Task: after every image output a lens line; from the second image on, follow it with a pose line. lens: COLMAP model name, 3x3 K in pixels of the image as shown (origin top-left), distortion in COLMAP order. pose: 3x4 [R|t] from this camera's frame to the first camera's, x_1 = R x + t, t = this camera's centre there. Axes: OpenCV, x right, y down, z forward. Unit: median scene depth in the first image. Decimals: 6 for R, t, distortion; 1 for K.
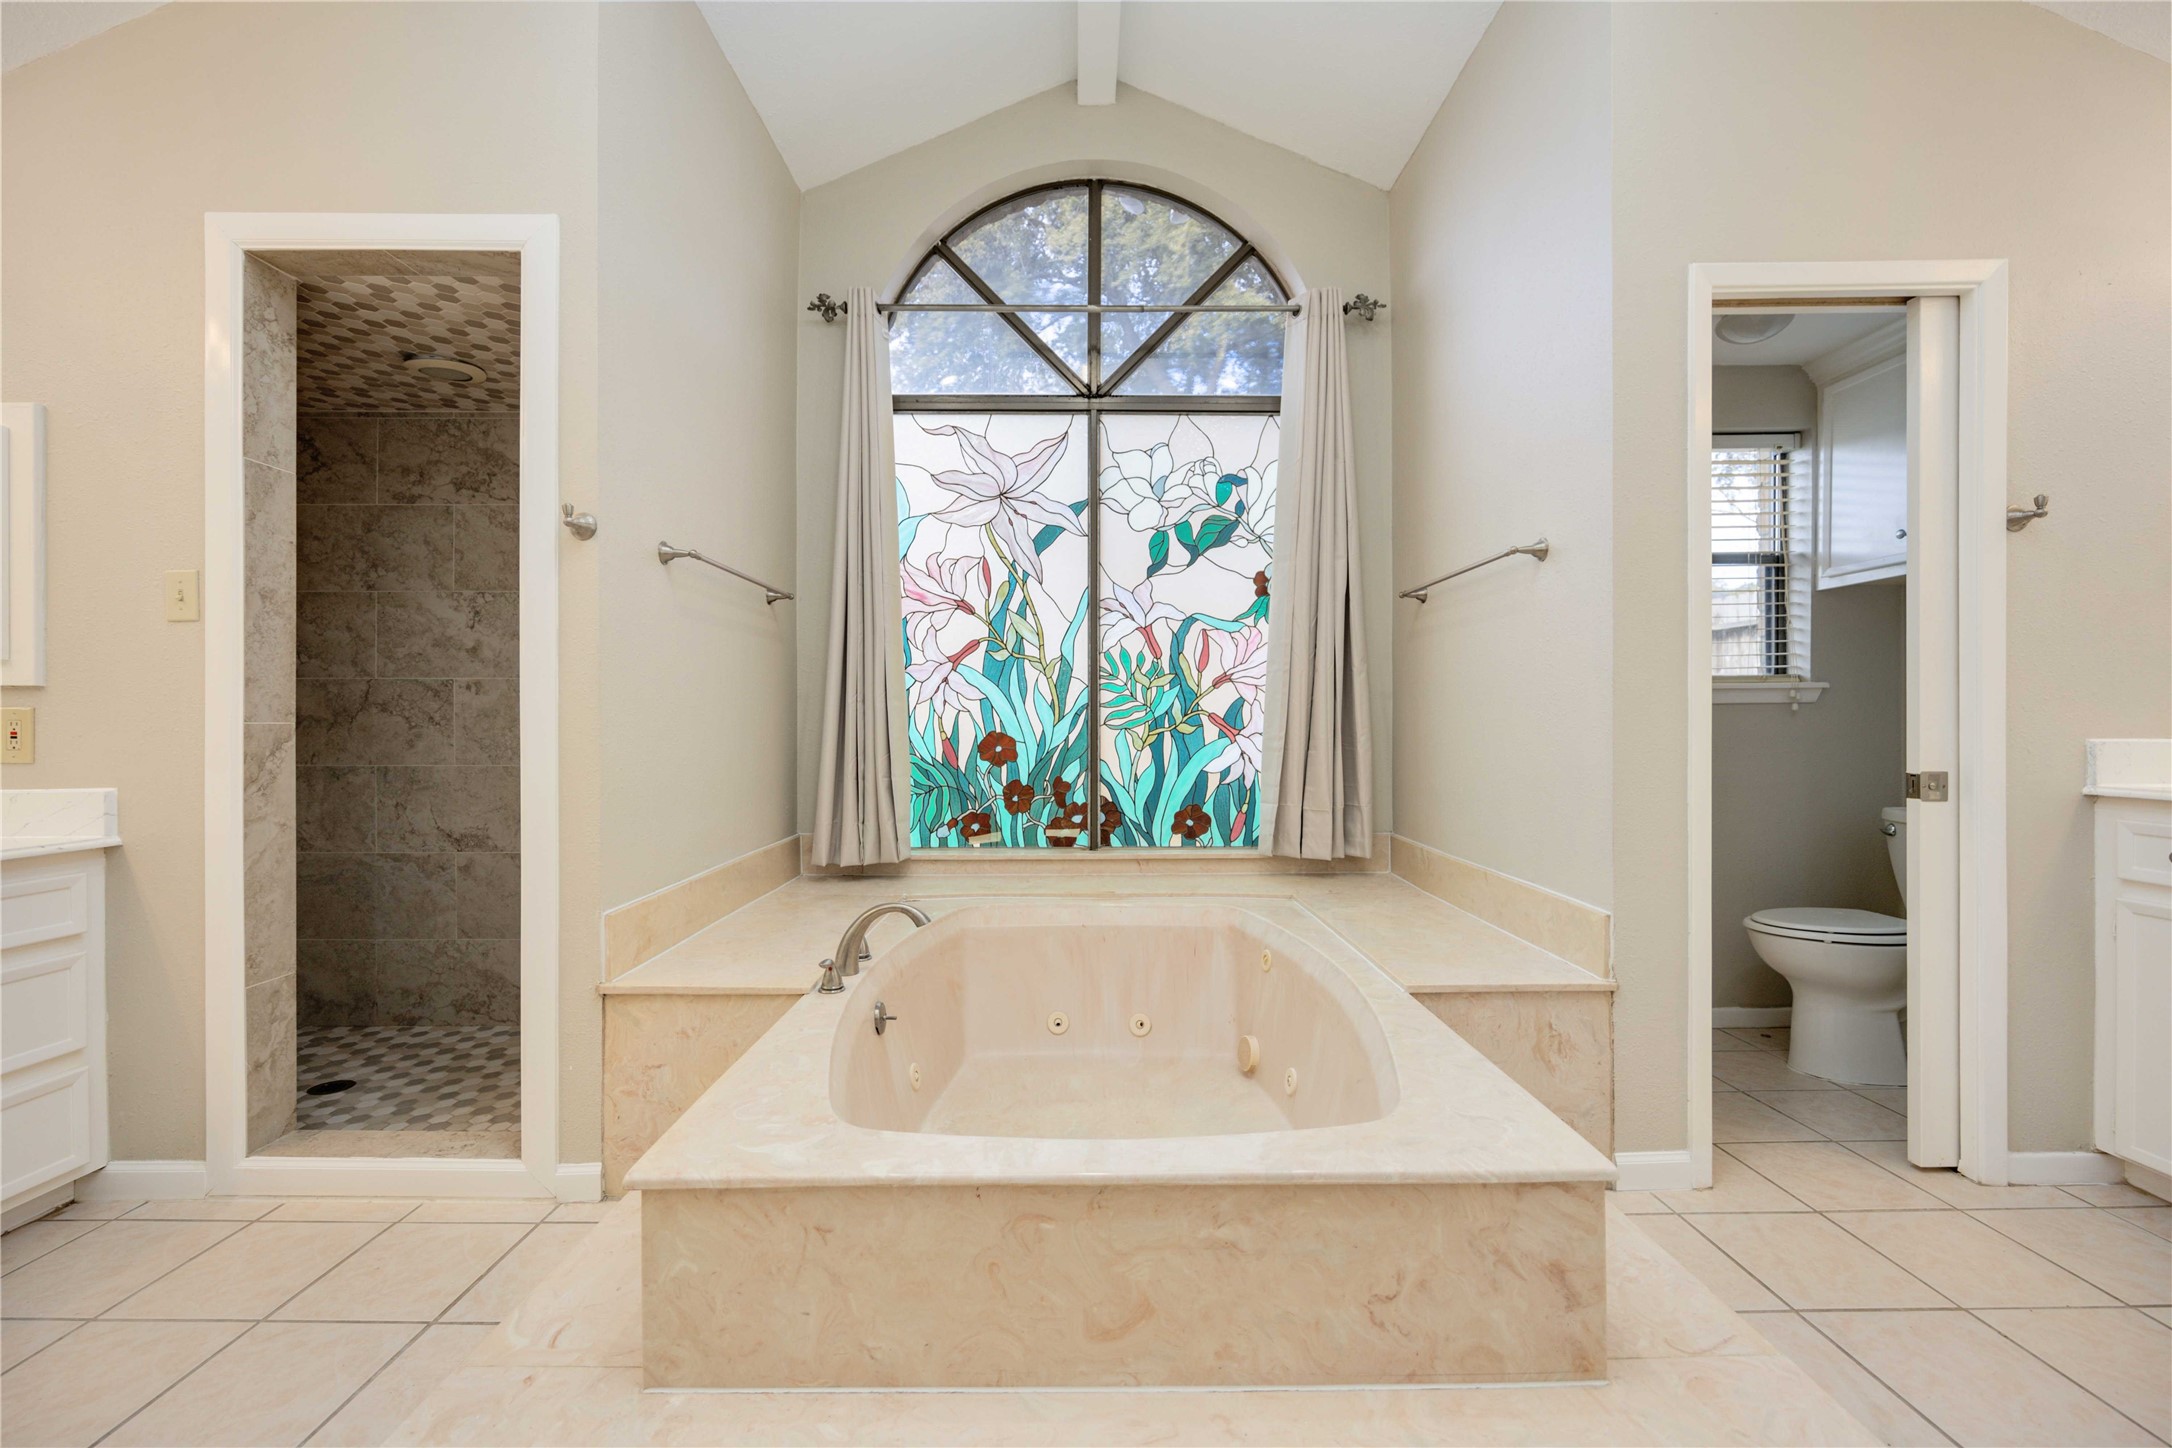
lens RADIAL K [[867.1, 0, 1084.2], [0, 867.1, 721.7], [0, 0, 1]] dist [-0.003198, 0.000062]
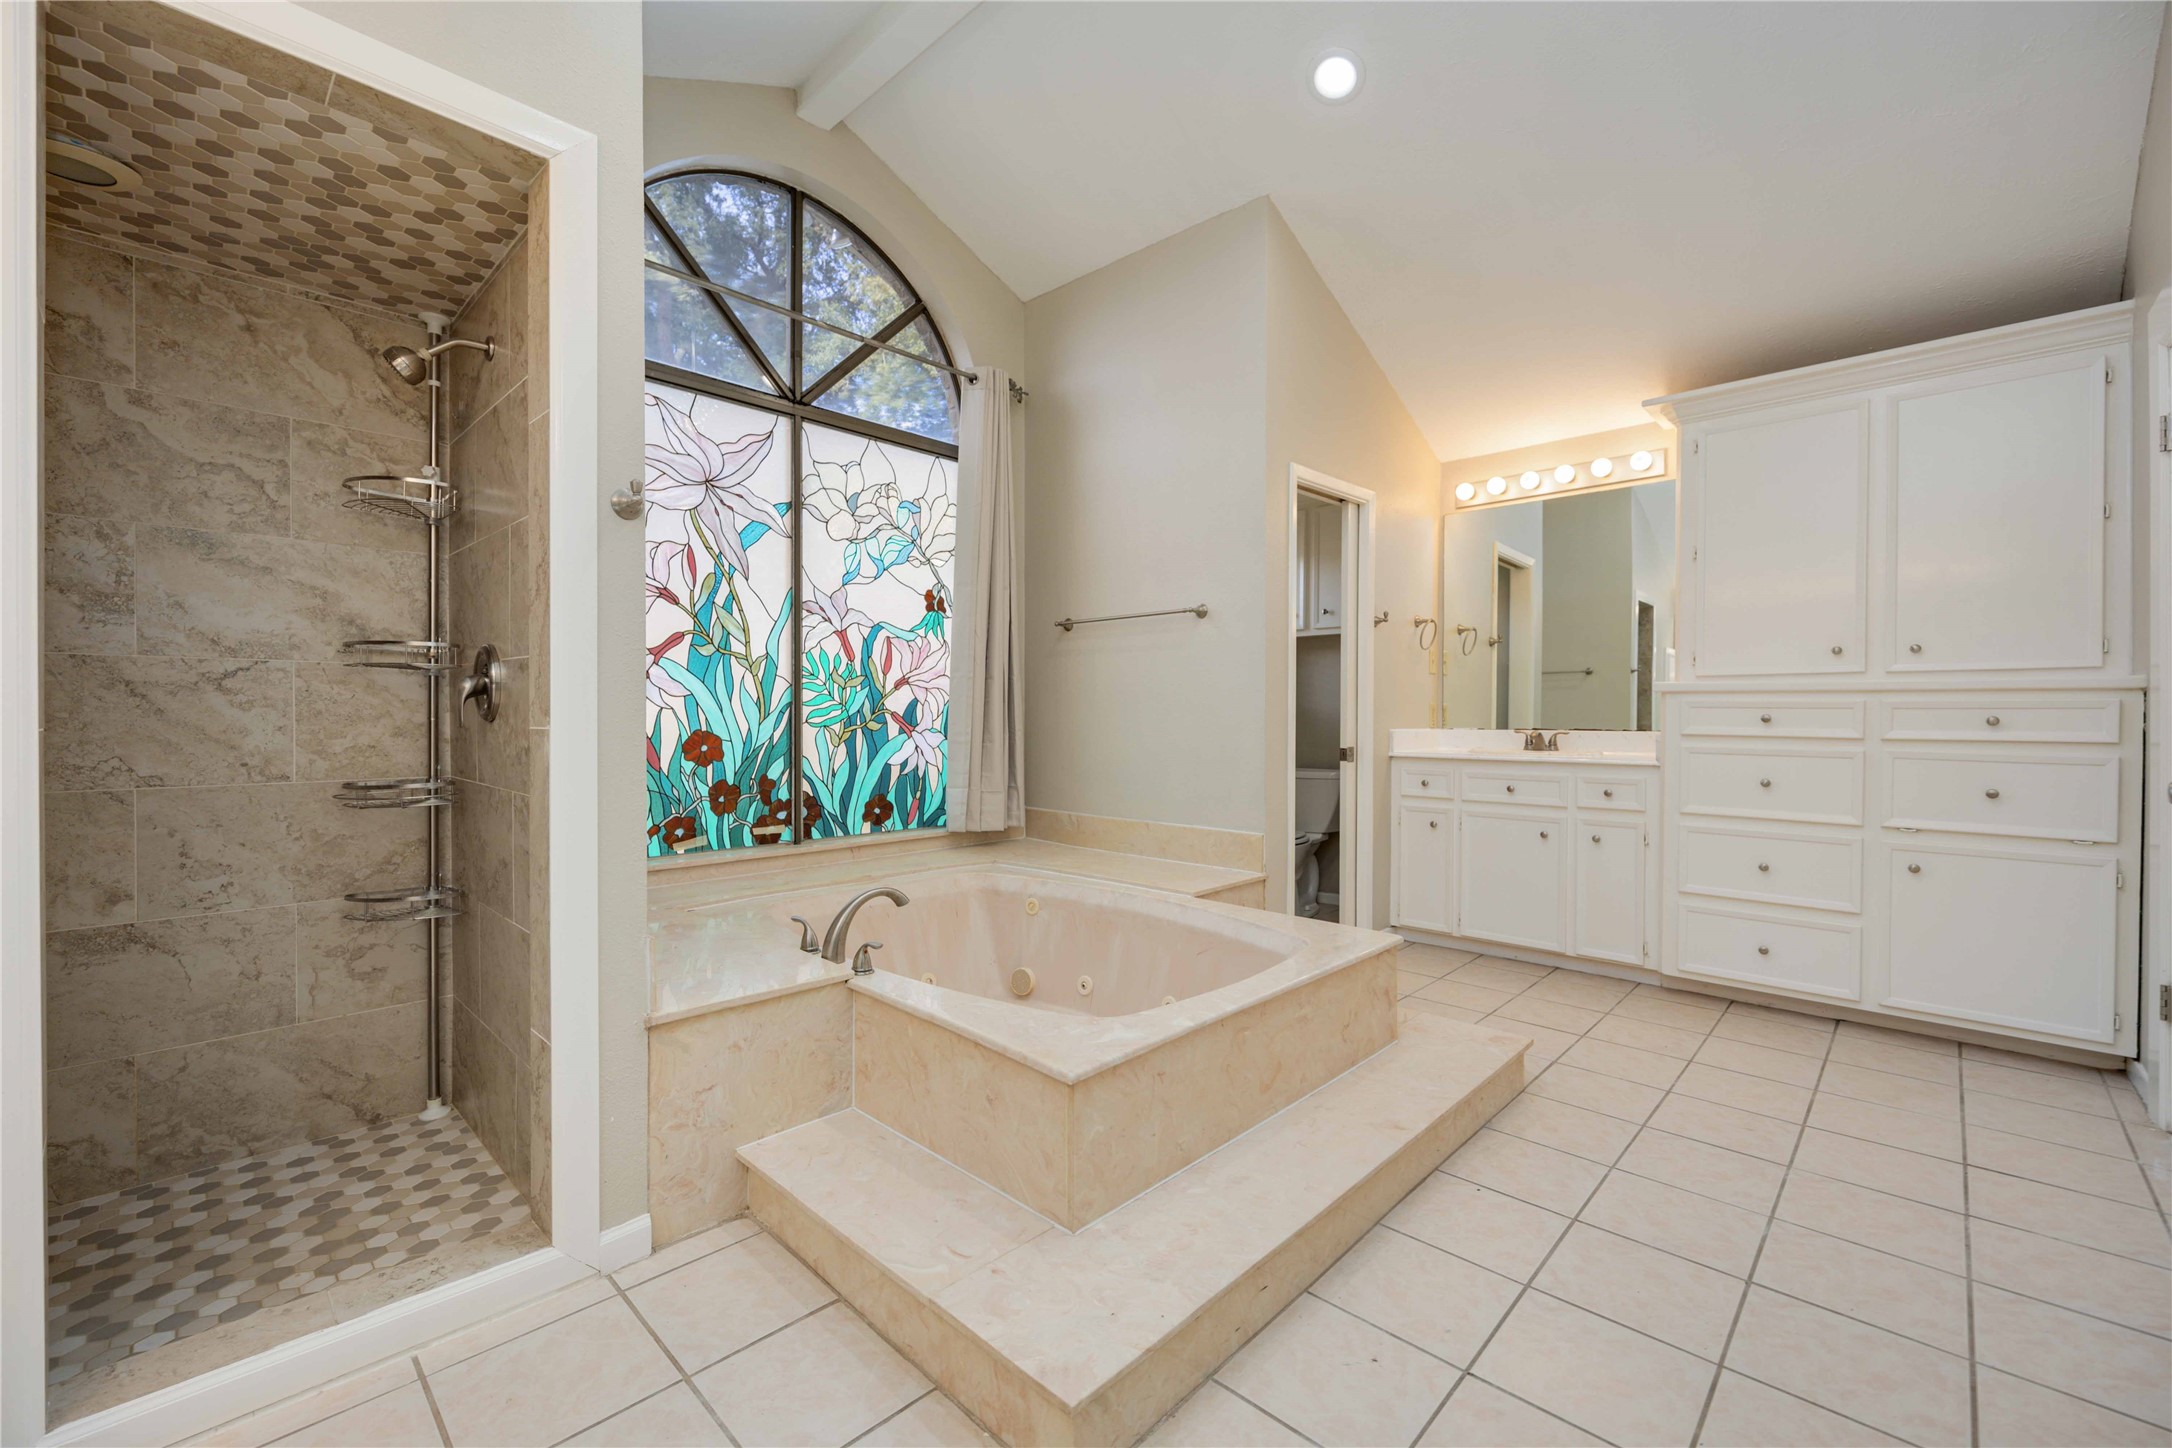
lens RADIAL K [[892.6, 0, 1088.4], [0, 892.6, 720.8], [0, 0, 1]] dist [-0.000438, -0.000050]
pose [[0.696914, -0.001654, 0.717153, -0.507439], [-0.004217, 0.999971, 0.006404, -0.006834], [-0.717142, -0.007487, 0.696887, 0.014016]]
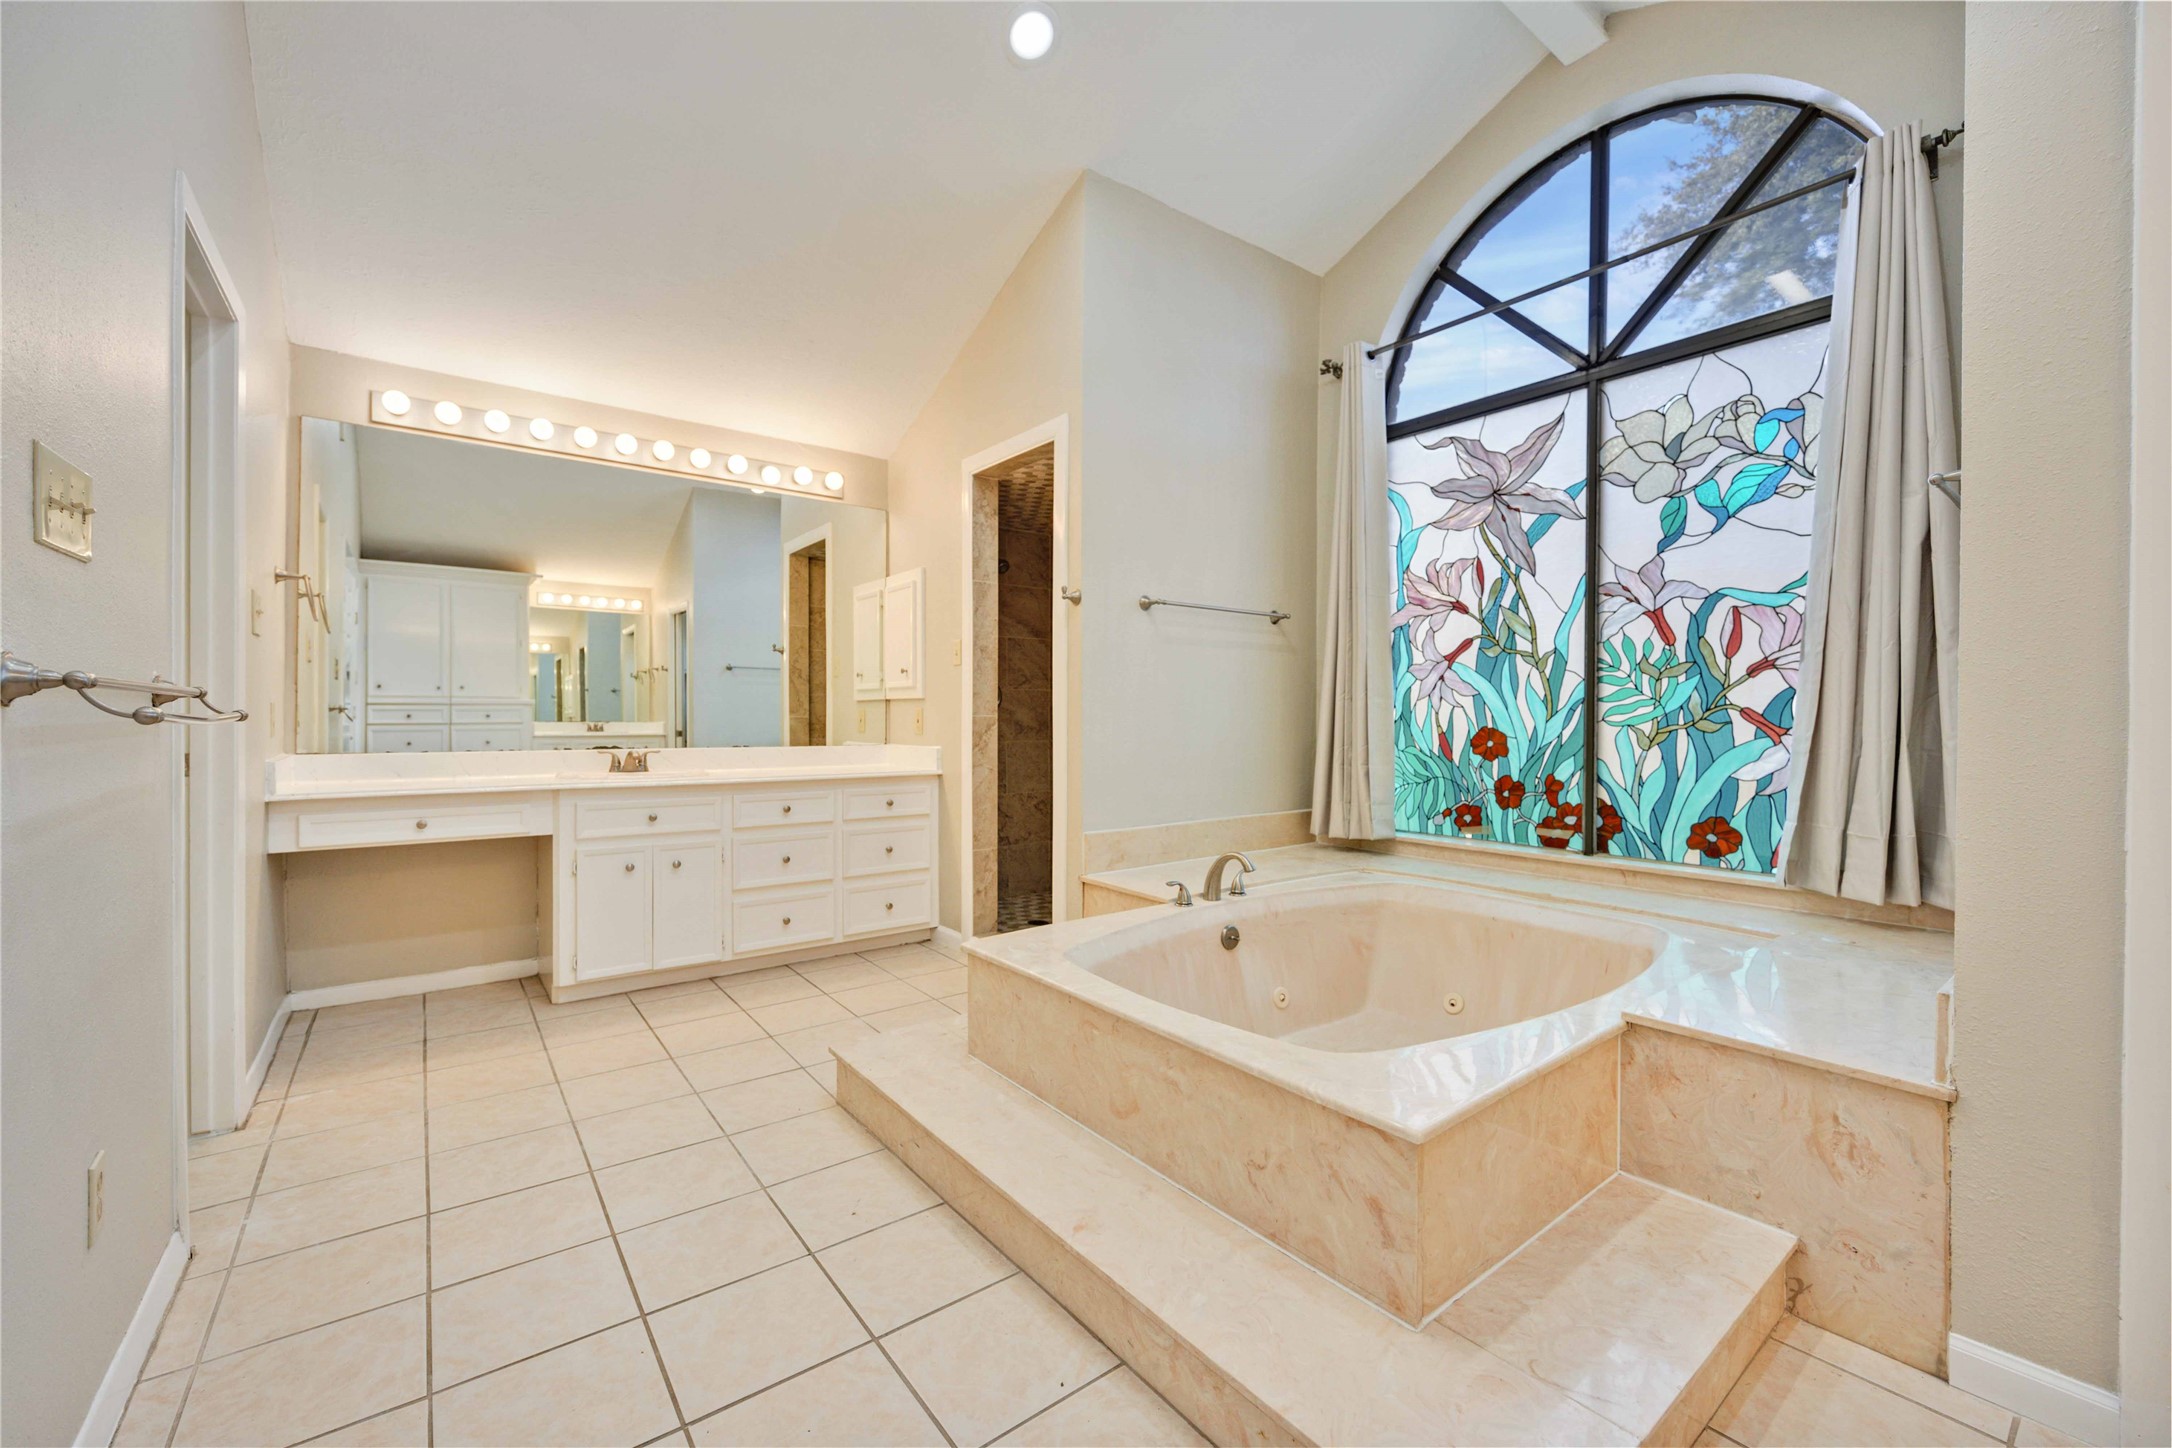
lens RADIAL K [[867.1, 0, 1084.2], [0, 867.1, 721.7], [0, 0, 1]] dist [-0.003198, 0.000062]
pose [[0.603308, 0.008961, -0.797458, 0.424128], [-0.003865, 0.999958, 0.008313, -0.001168], [0.797499, -0.001934, 0.603317, 0.007050]]
